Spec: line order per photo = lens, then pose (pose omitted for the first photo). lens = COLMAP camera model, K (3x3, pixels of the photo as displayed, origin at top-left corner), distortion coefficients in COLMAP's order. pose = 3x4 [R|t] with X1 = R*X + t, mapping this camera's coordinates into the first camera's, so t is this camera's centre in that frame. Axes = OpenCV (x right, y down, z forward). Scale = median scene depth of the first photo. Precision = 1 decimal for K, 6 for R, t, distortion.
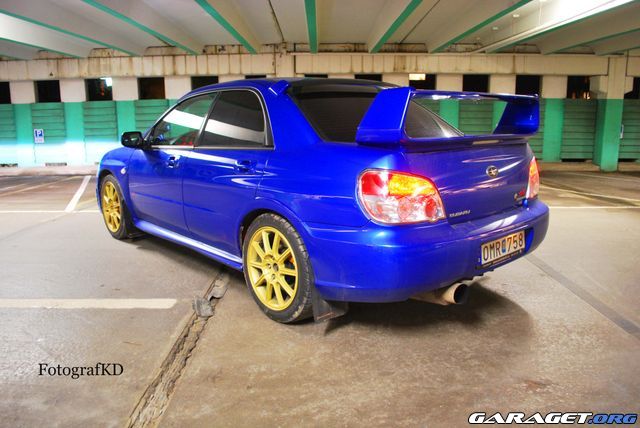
lens RADIAL K [[501.7, 0, 320.0], [0, 501.7, 214.5], [0, 0, 1]] dist [0.001833, -0.000437]
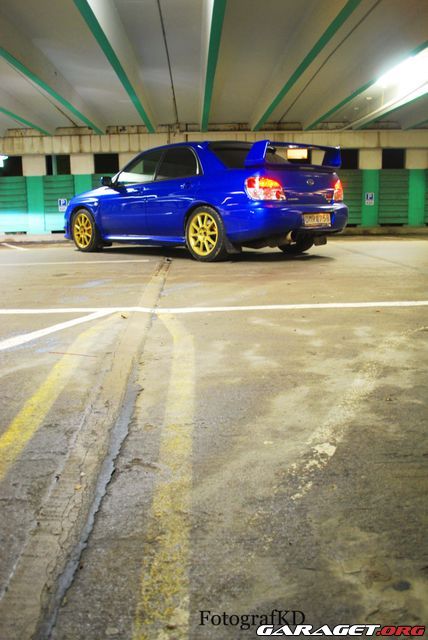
lens RADIAL K [[620.9, 0, 213.5], [0, 620.9, 318.6], [0, 0, 1]] dist [0.059564, 0.000000]
pose [[0.999441, -0.019874, 0.026900, -0.036553], [0.020652, 0.999367, -0.028964, 0.146609], [-0.026307, 0.029504, 0.999218, -0.414826]]
